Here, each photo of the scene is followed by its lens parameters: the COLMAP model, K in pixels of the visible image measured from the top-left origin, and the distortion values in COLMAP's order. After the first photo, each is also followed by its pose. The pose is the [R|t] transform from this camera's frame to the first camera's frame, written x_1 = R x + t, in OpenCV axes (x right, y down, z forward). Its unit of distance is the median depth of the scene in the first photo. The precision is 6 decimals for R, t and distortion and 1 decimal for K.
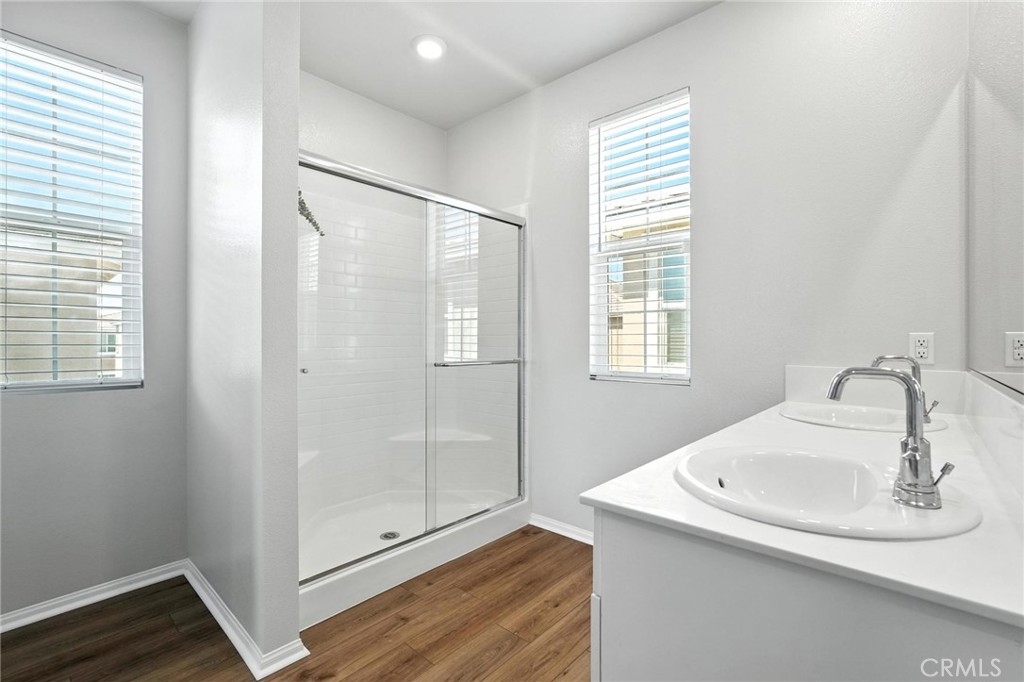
lens RADIAL K [[452.6, 0, 504.8], [0, 452.6, 332.6], [0, 0, 1]] dist [-0.017794, 0.007355]
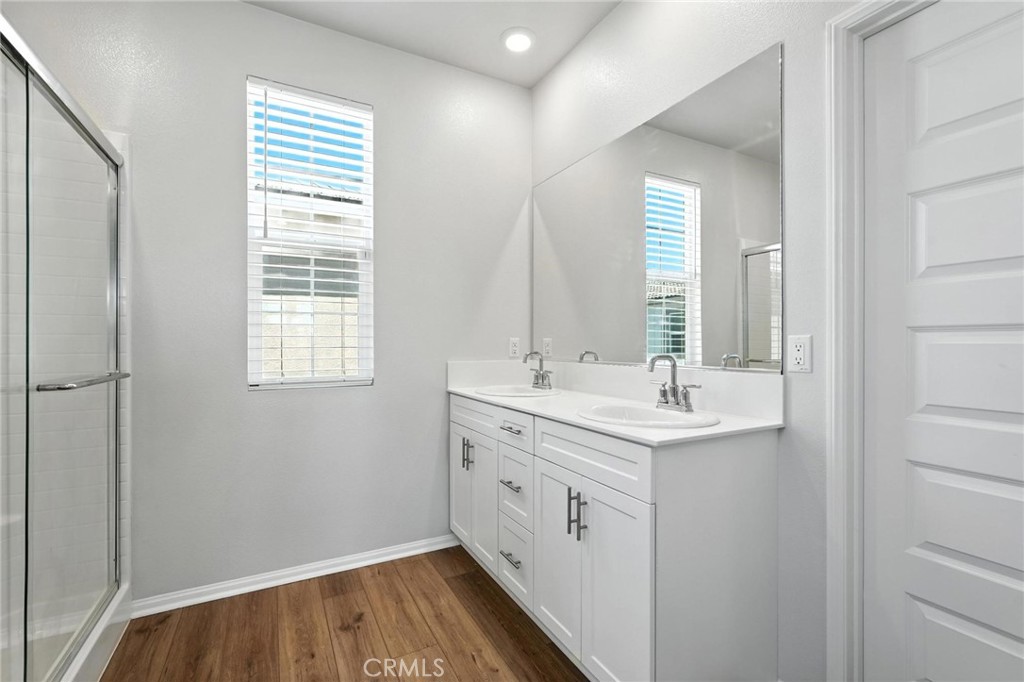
lens RADIAL K [[452.6, 0, 515.4], [0, 452.6, 341.6], [0, 0, 1]] dist [-0.017794, 0.007355]
pose [[0.330163, 0.005713, 0.943907, -0.430352], [-0.013922, 0.999902, -0.001182, 0.009228], [-0.943821, -0.012750, 0.330211, 0.284686]]
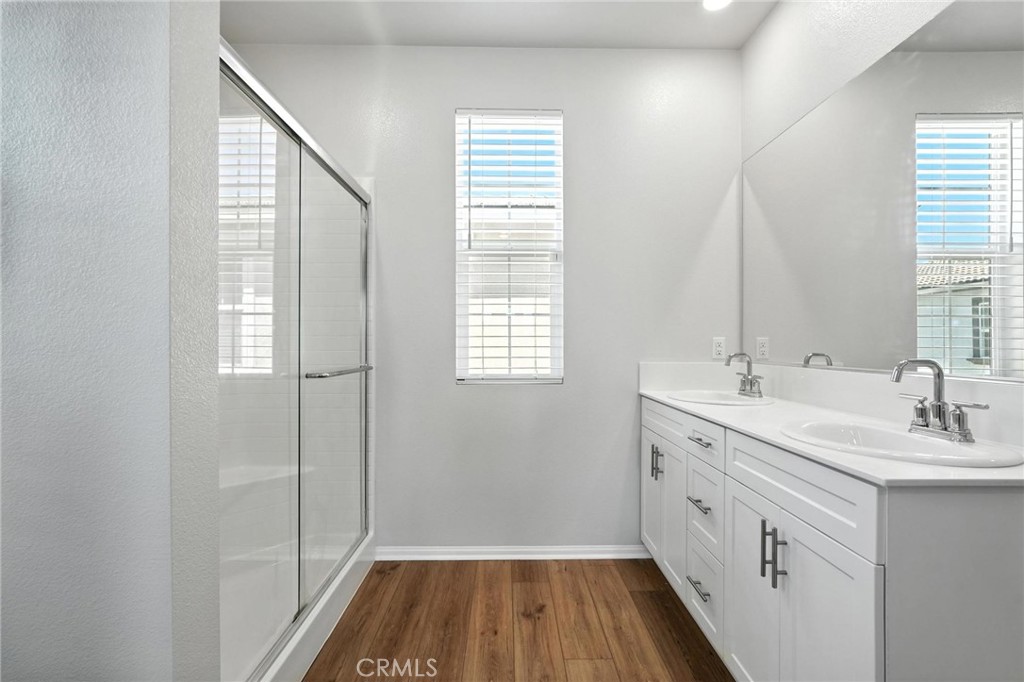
lens RADIAL K [[452.6, 0, 512.6], [0, 452.6, 341.2], [0, 0, 1]] dist [-0.017794, 0.007355]
pose [[0.731488, 0.005784, 0.681830, -0.373360], [-0.013068, 0.999899, 0.005537, 0.008335], [-0.681729, -0.012961, 0.731490, 0.244593]]
